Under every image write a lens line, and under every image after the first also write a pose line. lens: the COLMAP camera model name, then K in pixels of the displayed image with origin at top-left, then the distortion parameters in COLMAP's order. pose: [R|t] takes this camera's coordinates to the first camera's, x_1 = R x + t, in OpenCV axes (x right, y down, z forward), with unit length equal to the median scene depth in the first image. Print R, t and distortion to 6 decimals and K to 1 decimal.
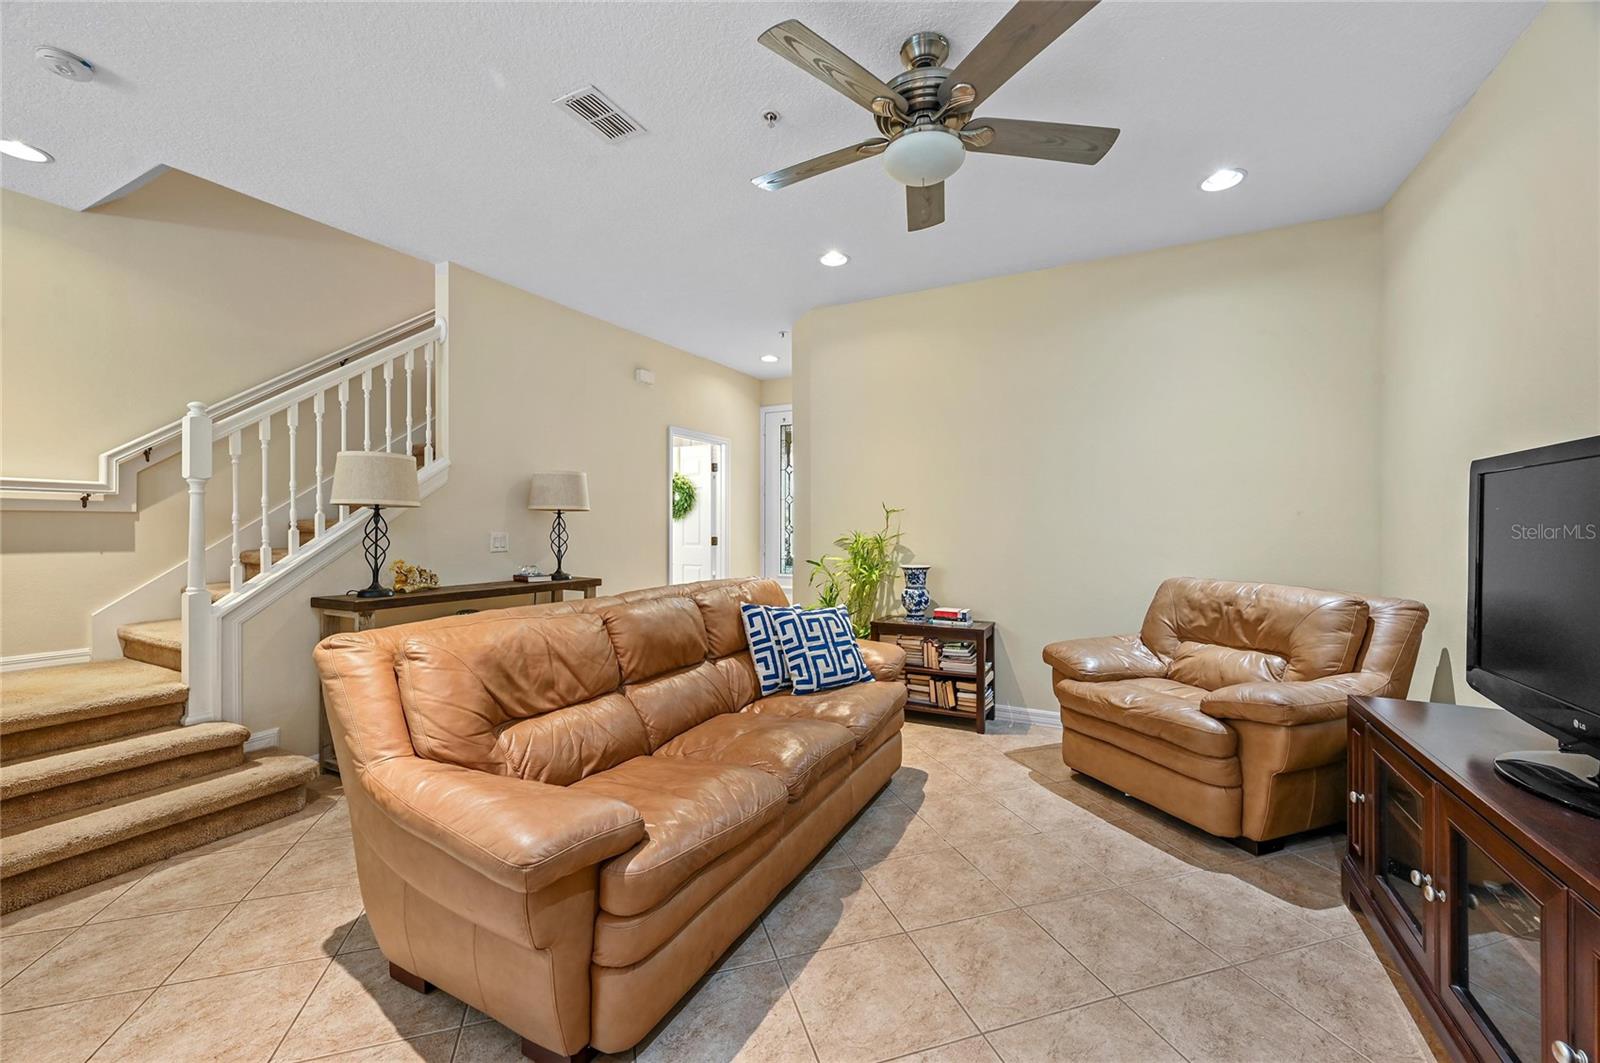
lens RADIAL K [[644.4, 0, 796.2], [0, 644.4, 527.9], [0, 0, 1]] dist [-0.002537, -0.000233]
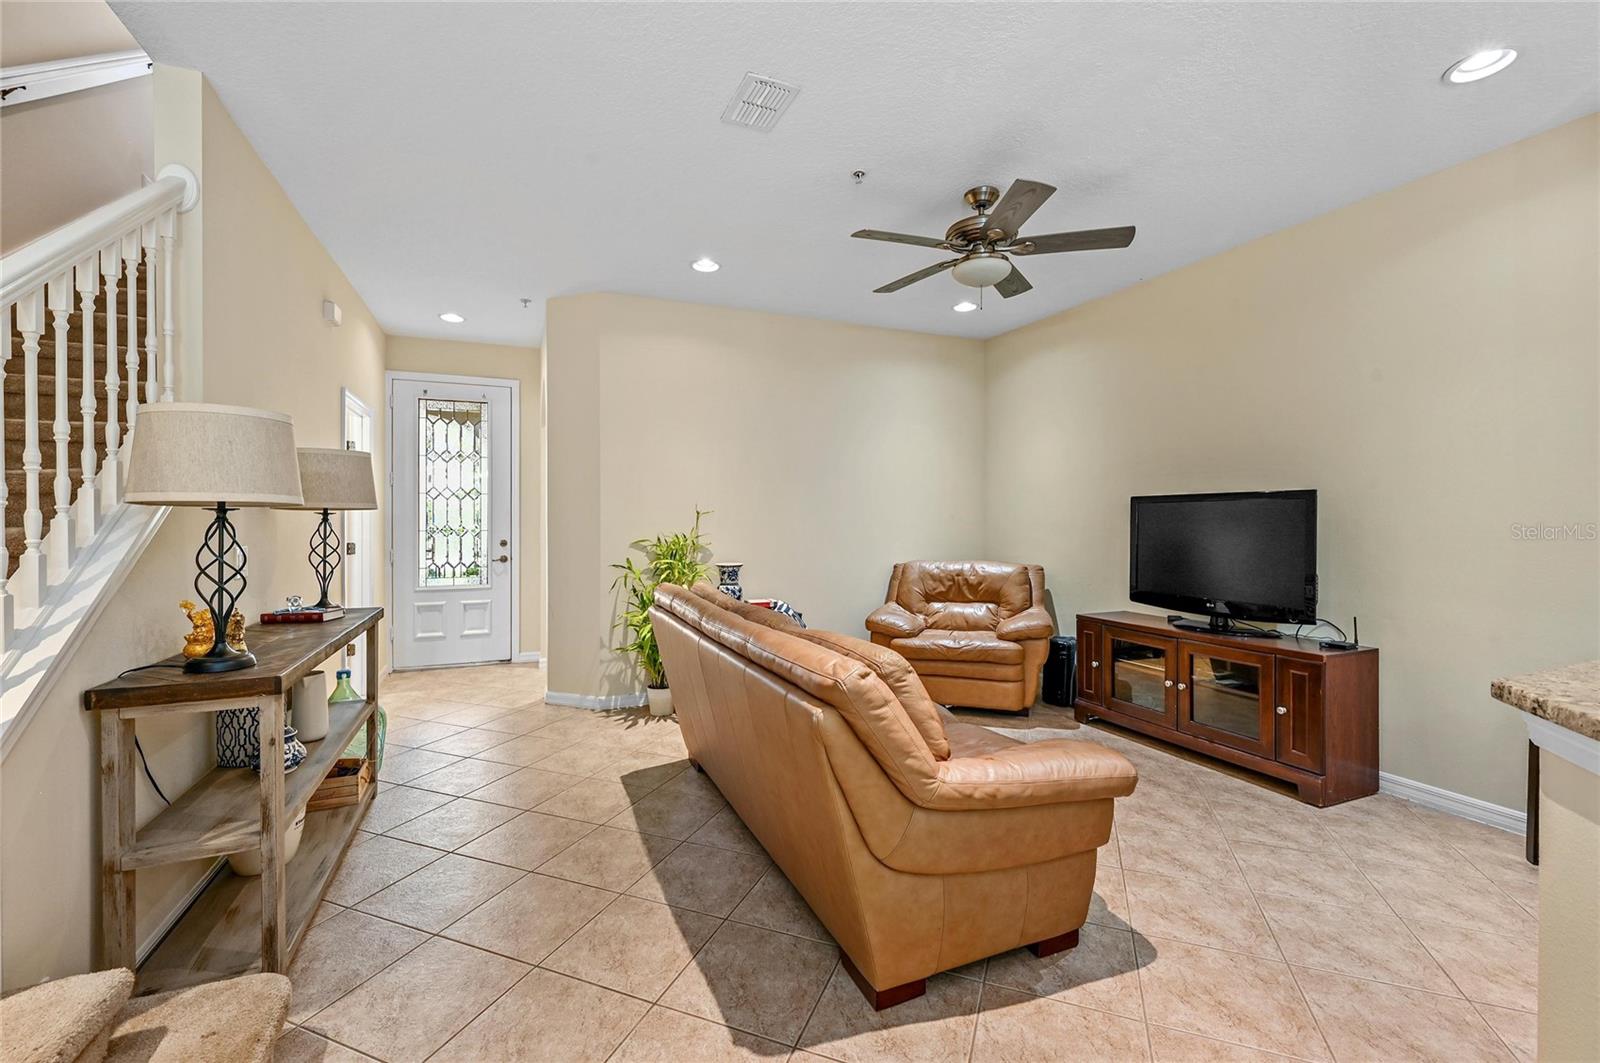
lens RADIAL K [[680.8, 0, 797.7], [0, 680.8, 526.4], [0, 0, 1]] dist [0.001265, 0.000255]
pose [[0.620805, -0.011369, 0.783883, -0.880577], [0.005448, 0.999933, 0.010187, -0.020396], [-0.783946, -0.002054, 0.620825, 0.274585]]
